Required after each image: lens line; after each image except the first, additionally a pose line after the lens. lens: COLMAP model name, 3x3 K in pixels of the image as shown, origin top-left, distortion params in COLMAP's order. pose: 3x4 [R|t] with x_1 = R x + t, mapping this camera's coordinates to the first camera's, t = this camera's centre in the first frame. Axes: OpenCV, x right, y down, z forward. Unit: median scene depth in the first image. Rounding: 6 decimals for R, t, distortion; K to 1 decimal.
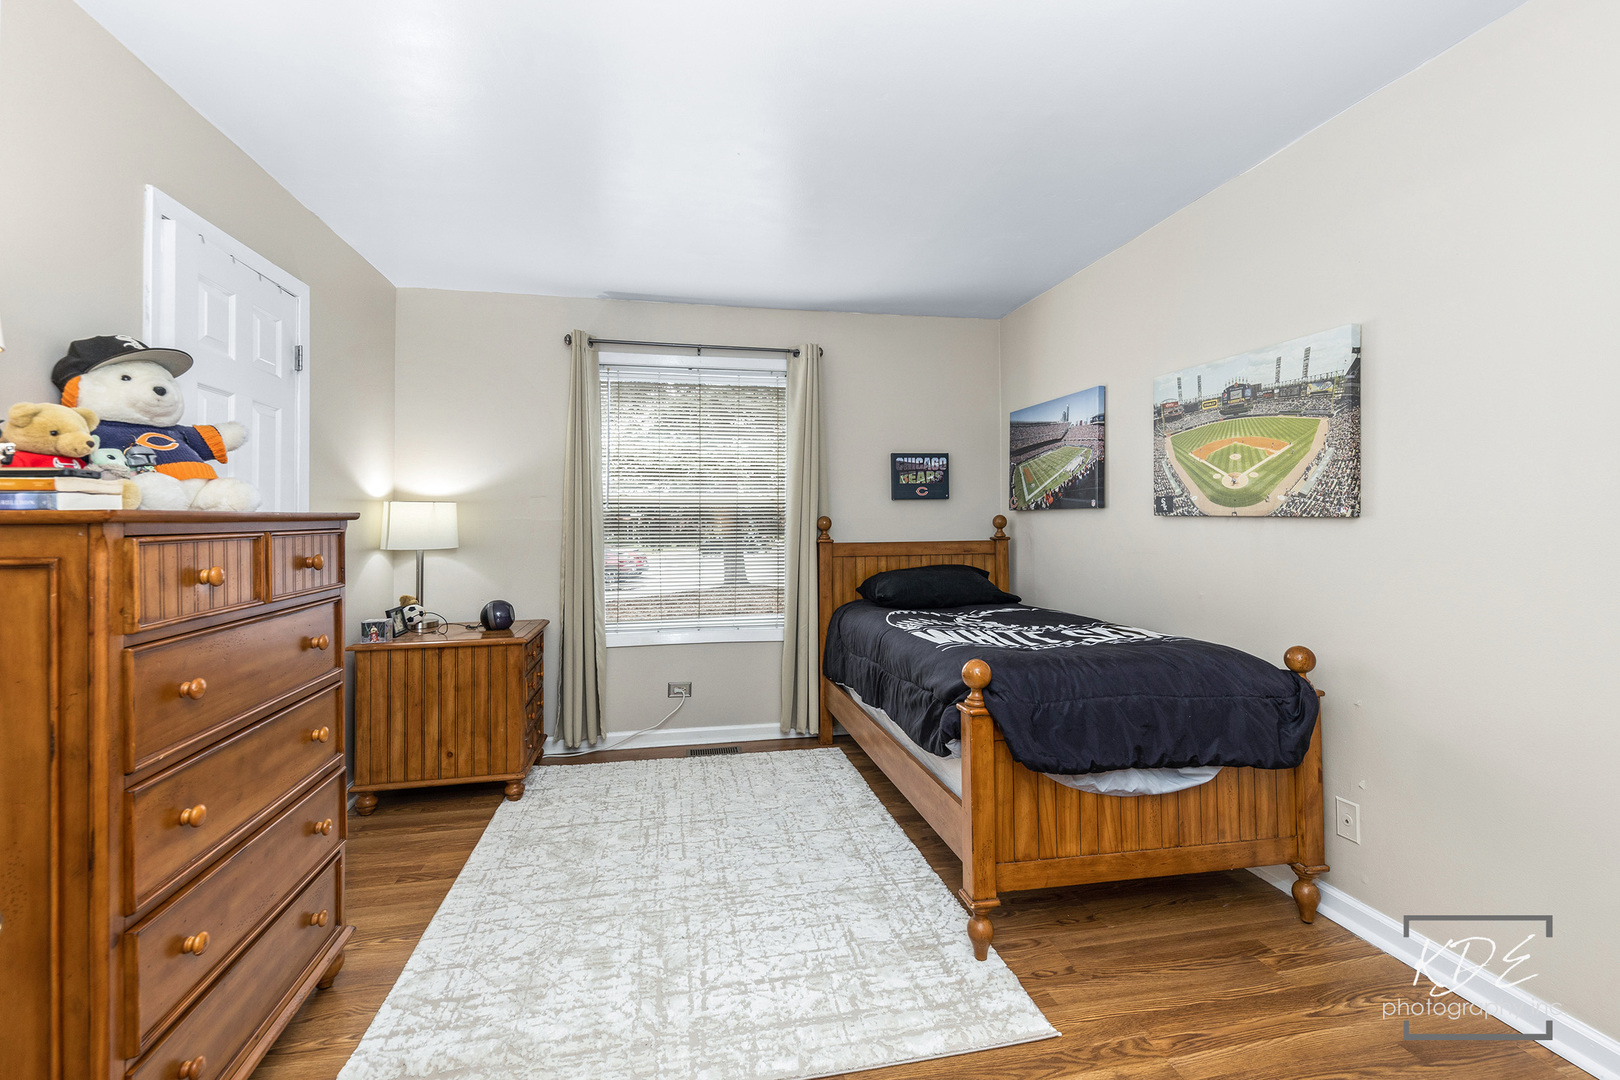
lens RADIAL K [[696.1, 0, 806.3], [0, 696.1, 511.8], [0, 0, 1]] dist [0.003717, -0.000156]
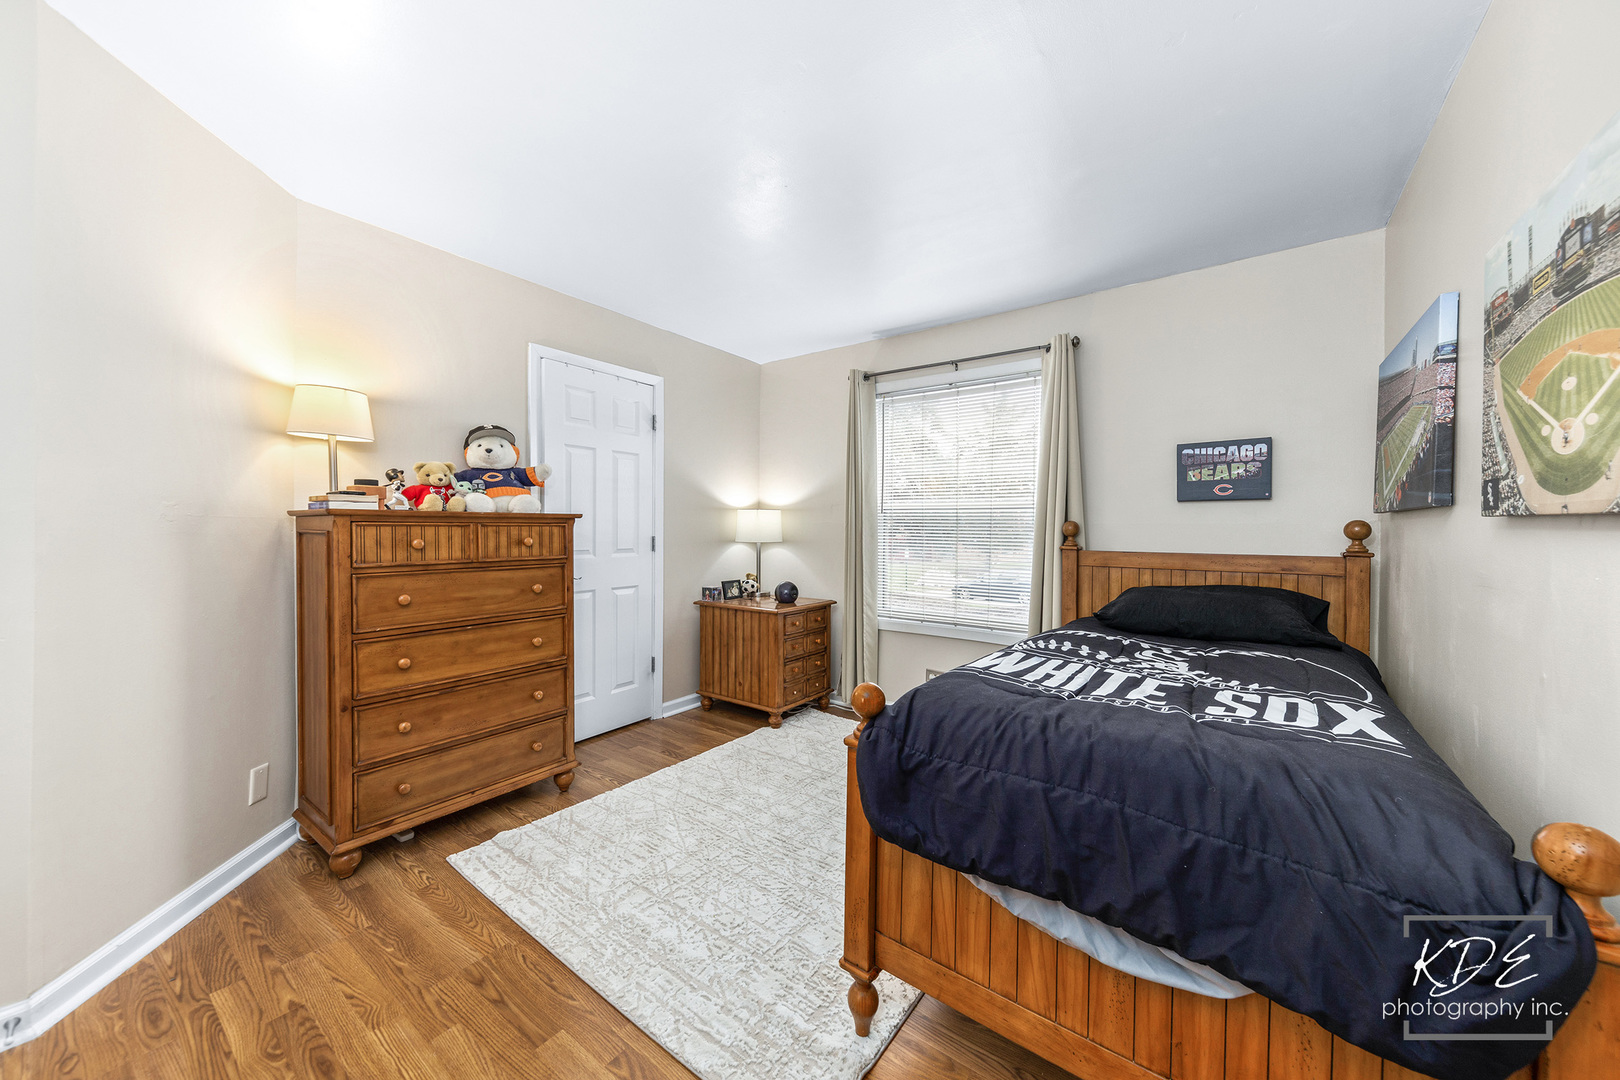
lens RADIAL K [[572.0, 0, 814.6], [0, 572.0, 534.6], [0, 0, 1]] dist [0.000982, -0.001160]
pose [[0.675027, 0.019696, -0.737530, 0.457735], [-0.003731, 0.999722, 0.023283, 0.010396], [0.737783, -0.012965, 0.674913, 0.314526]]
